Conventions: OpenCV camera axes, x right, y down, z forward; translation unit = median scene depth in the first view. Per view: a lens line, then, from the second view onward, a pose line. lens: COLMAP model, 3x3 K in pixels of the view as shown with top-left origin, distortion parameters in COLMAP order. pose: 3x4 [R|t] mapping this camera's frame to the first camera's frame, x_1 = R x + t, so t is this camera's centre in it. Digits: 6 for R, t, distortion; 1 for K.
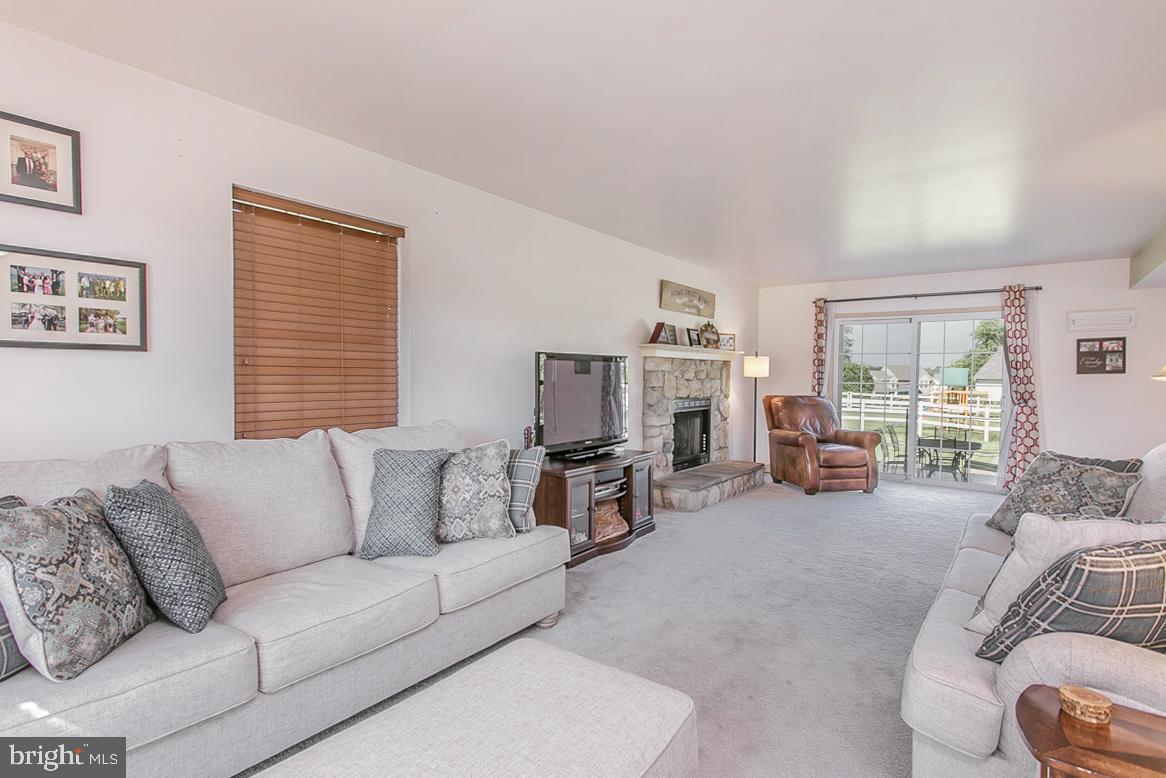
lens RADIAL K [[570.6, 0, 616.7], [0, 570.6, 394.2], [0, 0, 1]] dist [-0.004172, 0.001744]
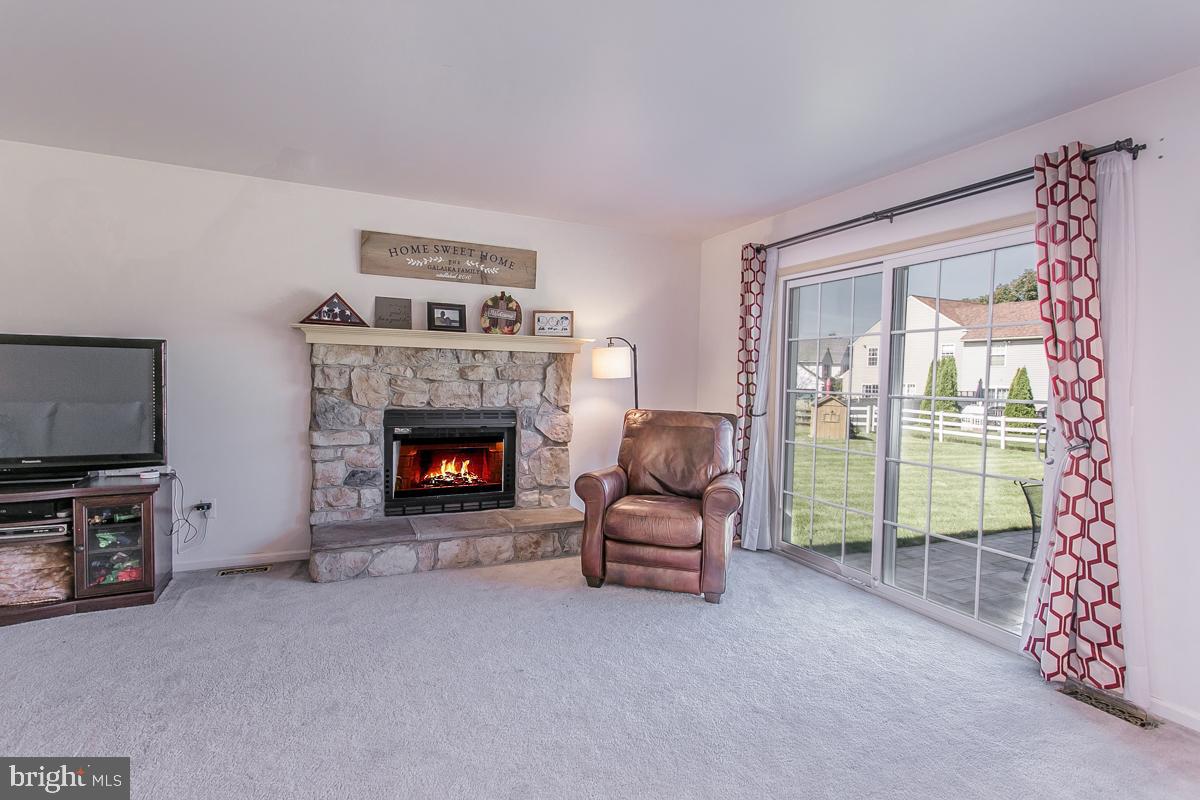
lens RADIAL K [[587.2, 0, 598.2], [0, 587.2, 400.2], [0, 0, 1]] dist [-0.004172, 0.001744]
pose [[0.876840, 0.026506, -0.480052, 1.002010], [-0.029981, 0.999550, 0.000427, -0.012501], [0.479847, 0.014018, 0.877240, 0.793678]]
